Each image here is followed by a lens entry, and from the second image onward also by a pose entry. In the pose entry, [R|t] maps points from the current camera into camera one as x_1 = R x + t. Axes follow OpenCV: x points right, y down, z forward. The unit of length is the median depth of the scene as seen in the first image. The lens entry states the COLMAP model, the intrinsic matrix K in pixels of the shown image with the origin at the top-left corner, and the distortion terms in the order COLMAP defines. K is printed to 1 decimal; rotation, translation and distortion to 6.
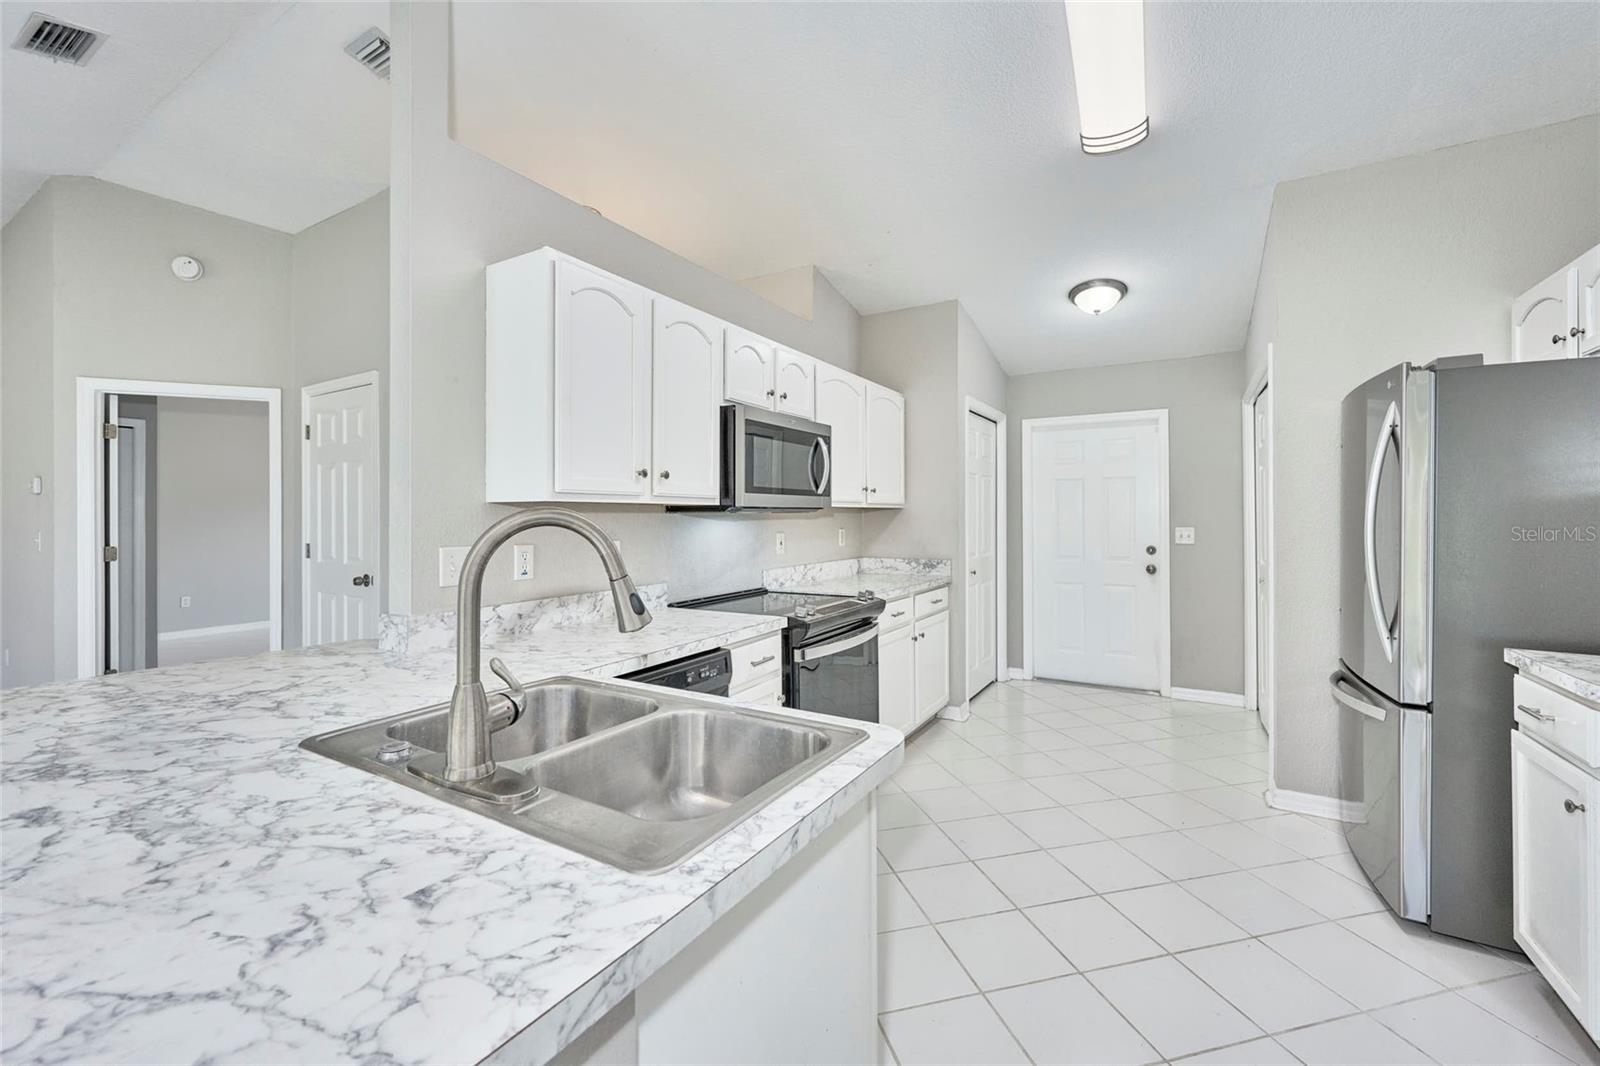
lens RADIAL K [[650.4, 0, 799.8], [0, 650.4, 509.6], [0, 0, 1]] dist [0.000840, 0.000181]
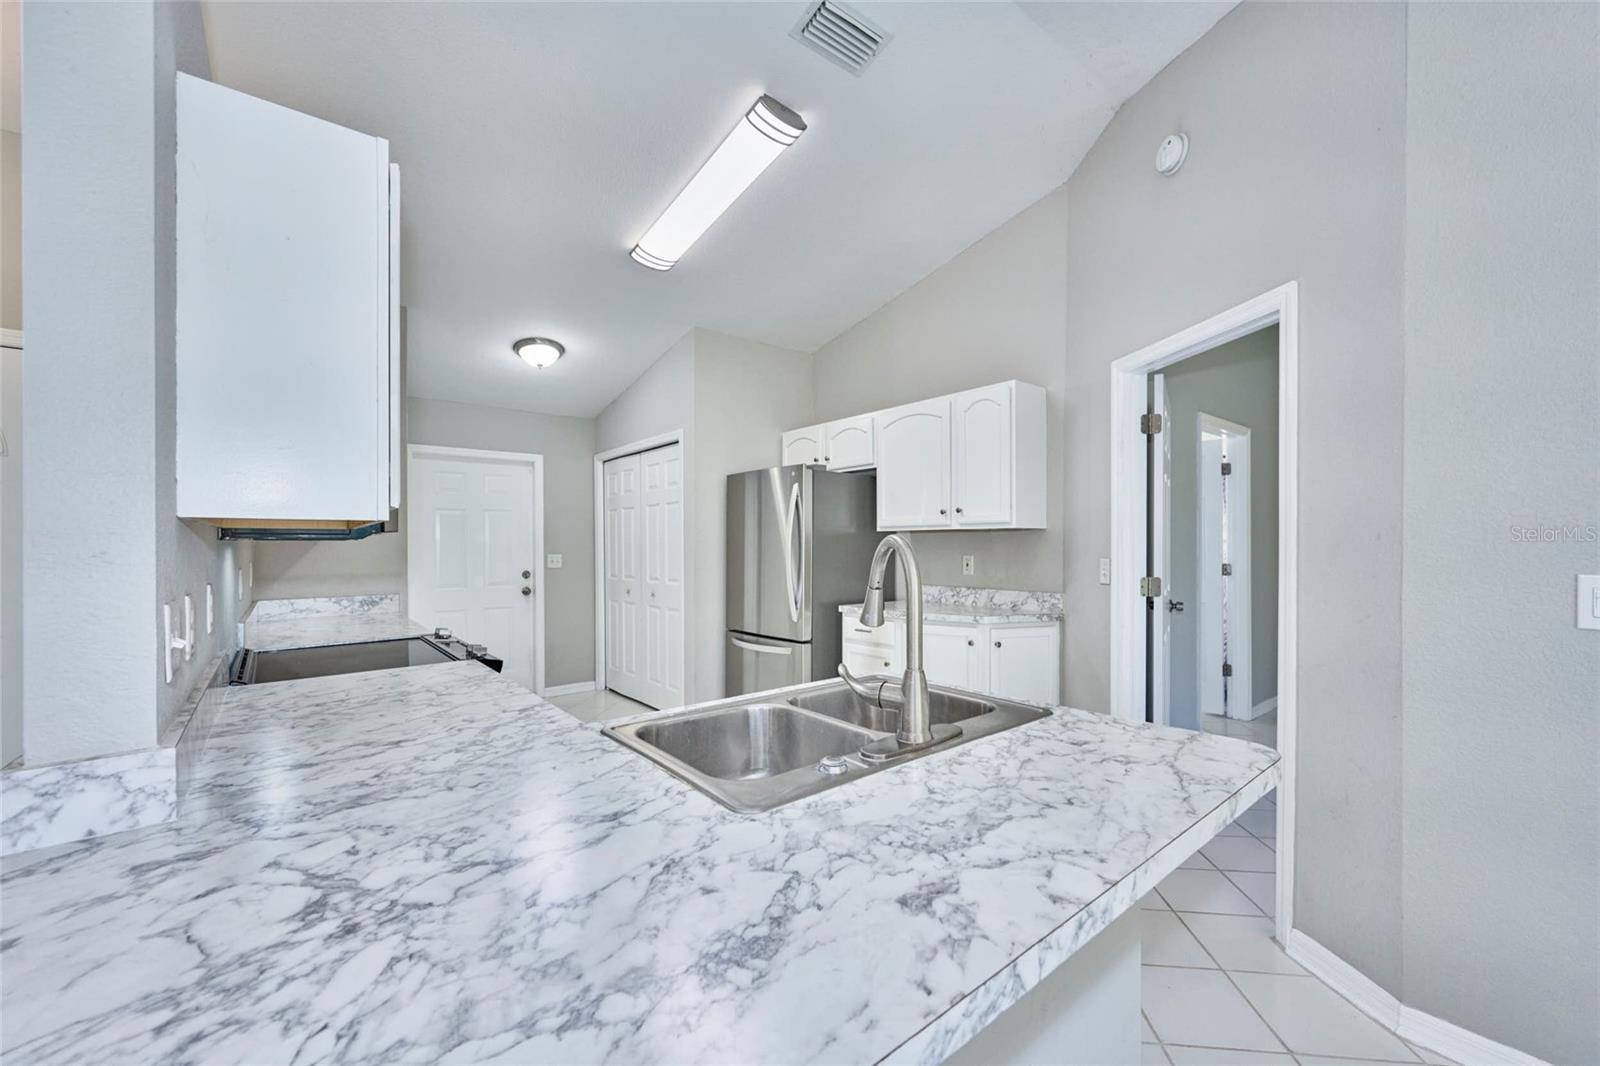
lens RADIAL K [[637.9, 0, 800.0], [0, 637.9, 533.0], [0, 0, 1]] dist [0.000593, 0.000012]
pose [[0.342567, 0.016287, 0.939352, -1.773841], [-0.005469, 0.999867, -0.015341, 0.015682], [-0.939477, 0.000118, 0.342611, 0.772064]]
